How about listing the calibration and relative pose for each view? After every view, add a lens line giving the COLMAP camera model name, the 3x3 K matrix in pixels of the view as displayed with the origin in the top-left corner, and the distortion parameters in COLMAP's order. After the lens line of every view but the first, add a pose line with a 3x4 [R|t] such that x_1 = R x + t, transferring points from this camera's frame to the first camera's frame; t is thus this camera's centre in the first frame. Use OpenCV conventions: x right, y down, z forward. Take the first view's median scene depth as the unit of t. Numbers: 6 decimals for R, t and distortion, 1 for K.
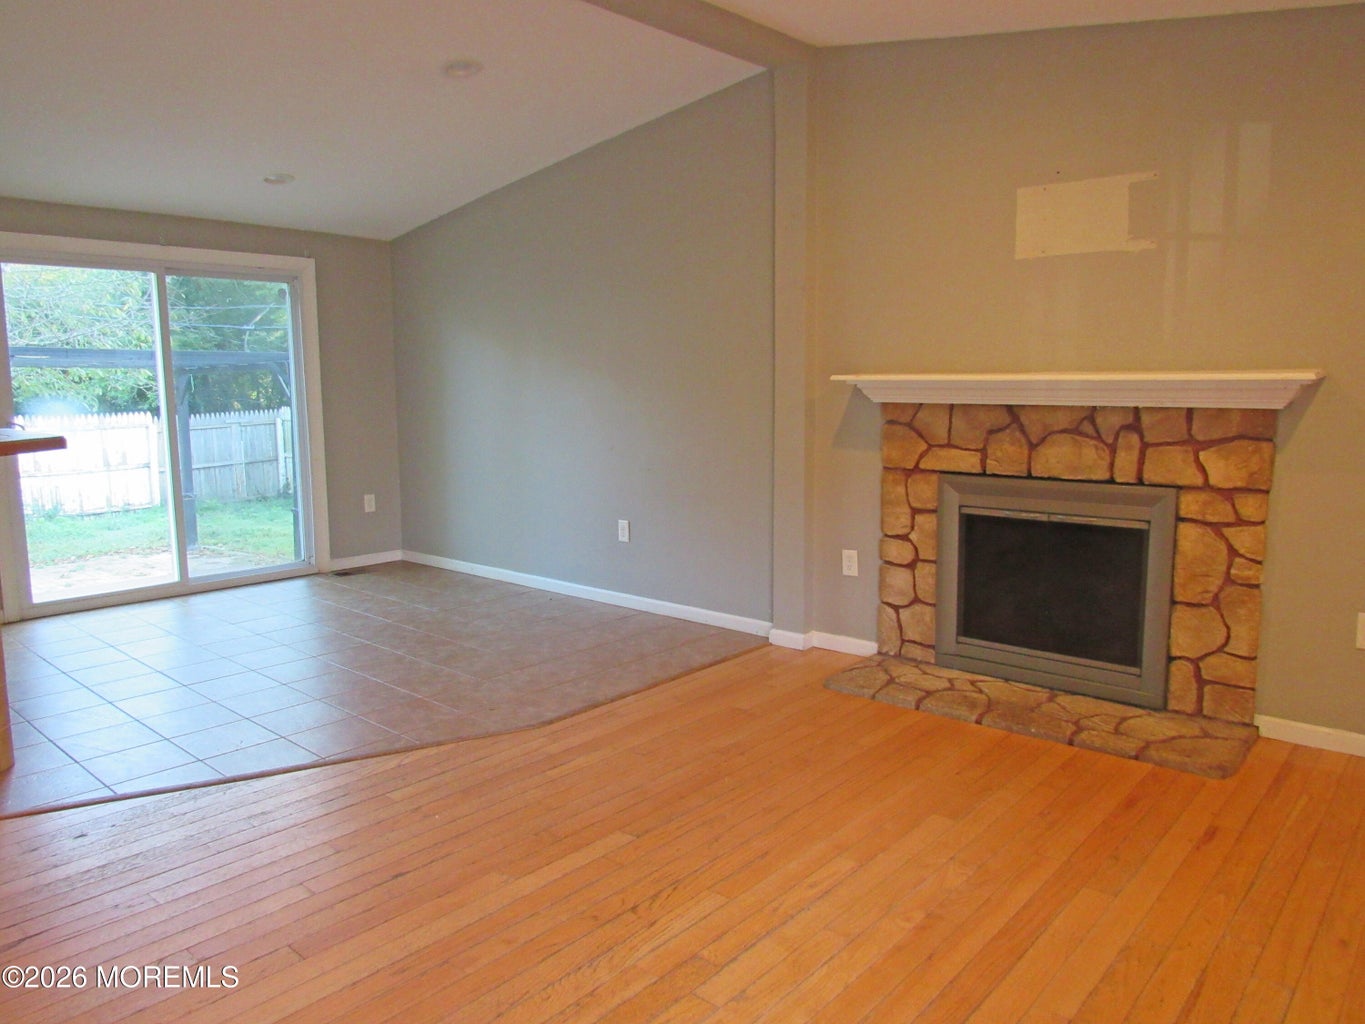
lens RADIAL K [[982.1, 0, 682.5], [0, 982.1, 512.0], [0, 0, 1]] dist [-0.038665, 0.030271]
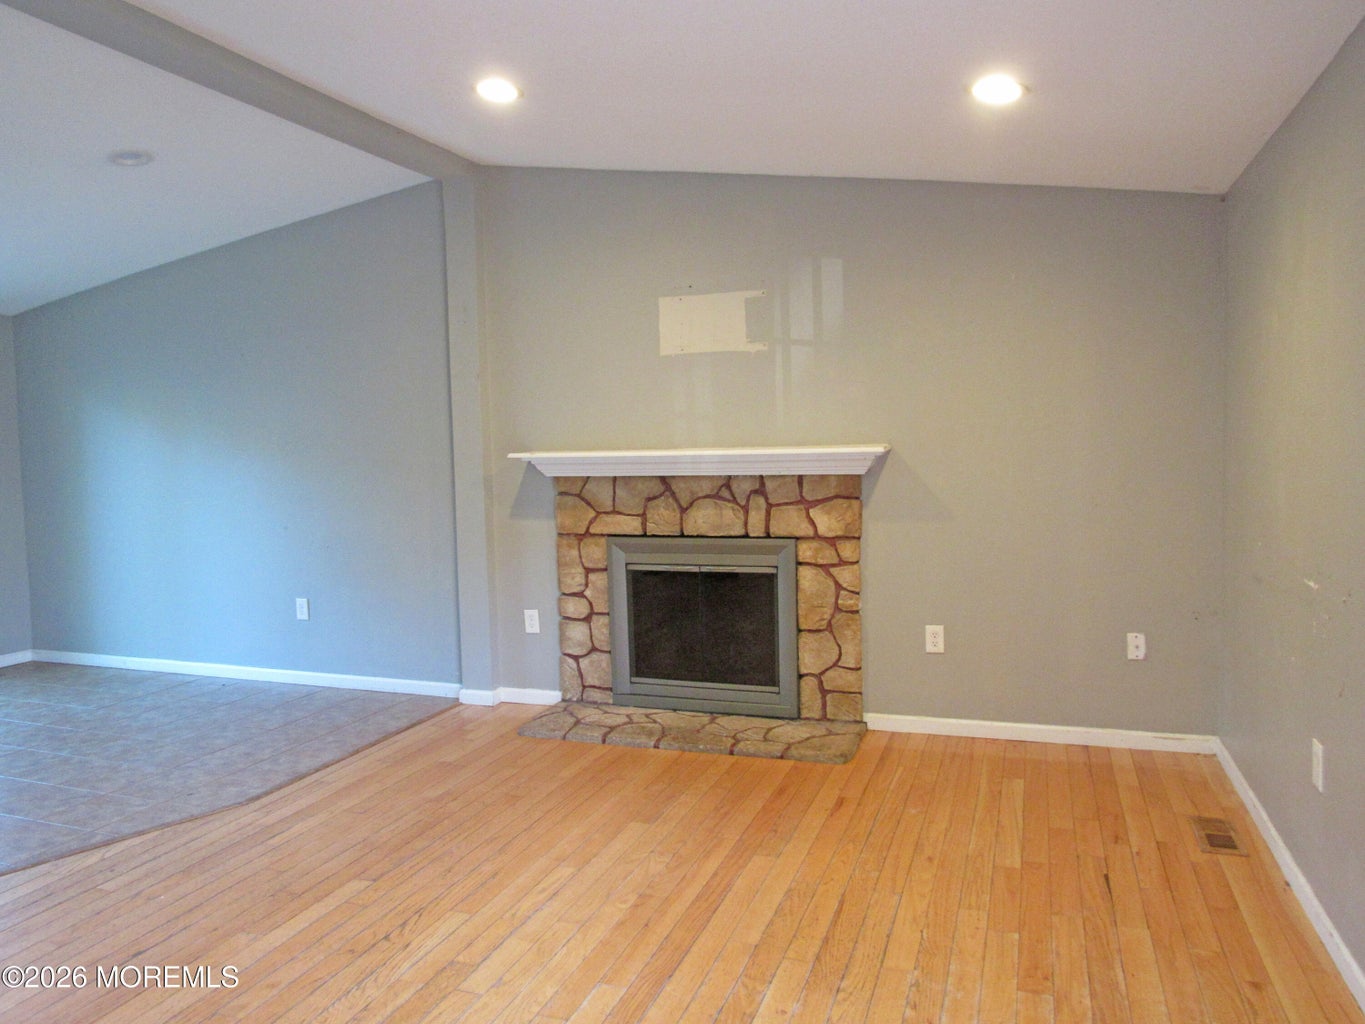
lens RADIAL K [[982.1, 0, 682.5], [0, 982.1, 512.0], [0, 0, 1]] dist [-0.038665, 0.030271]
pose [[0.933875, -0.037575, 0.355621, -0.074192], [0.063162, 0.996161, -0.060612, 0.008384], [-0.351978, 0.079066, 0.932663, -0.126622]]
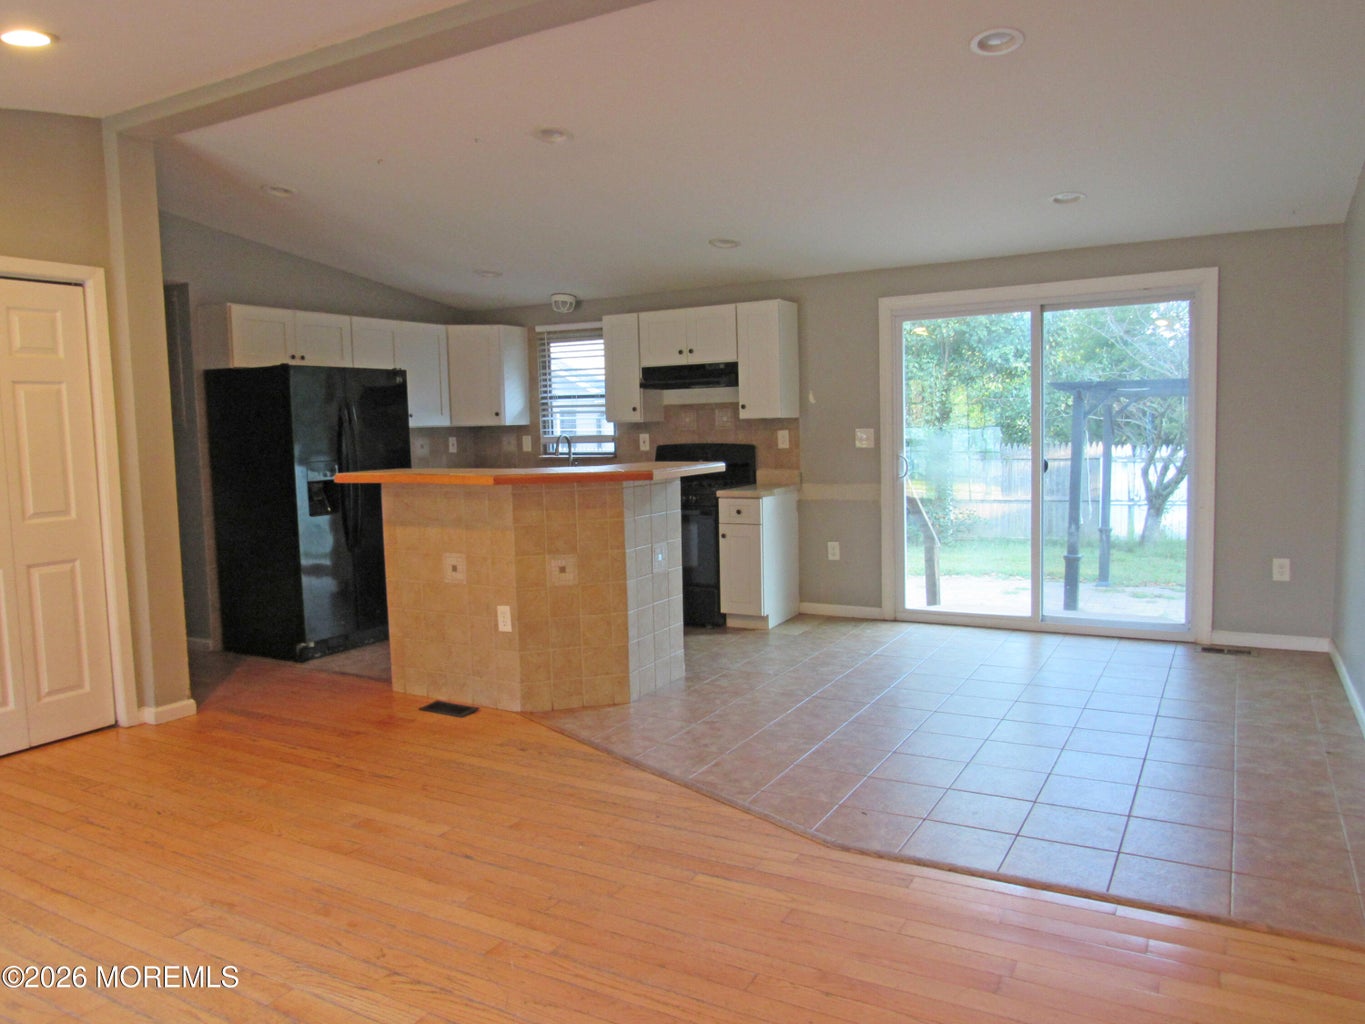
lens RADIAL K [[982.1, 0, 682.5], [0, 982.1, 512.0], [0, 0, 1]] dist [-0.038665, 0.030271]
pose [[0.181732, 0.083941, -0.979759, 0.629601], [-0.101891, 0.992594, 0.066141, -0.104856], [0.978055, 0.087809, 0.188939, 0.714299]]
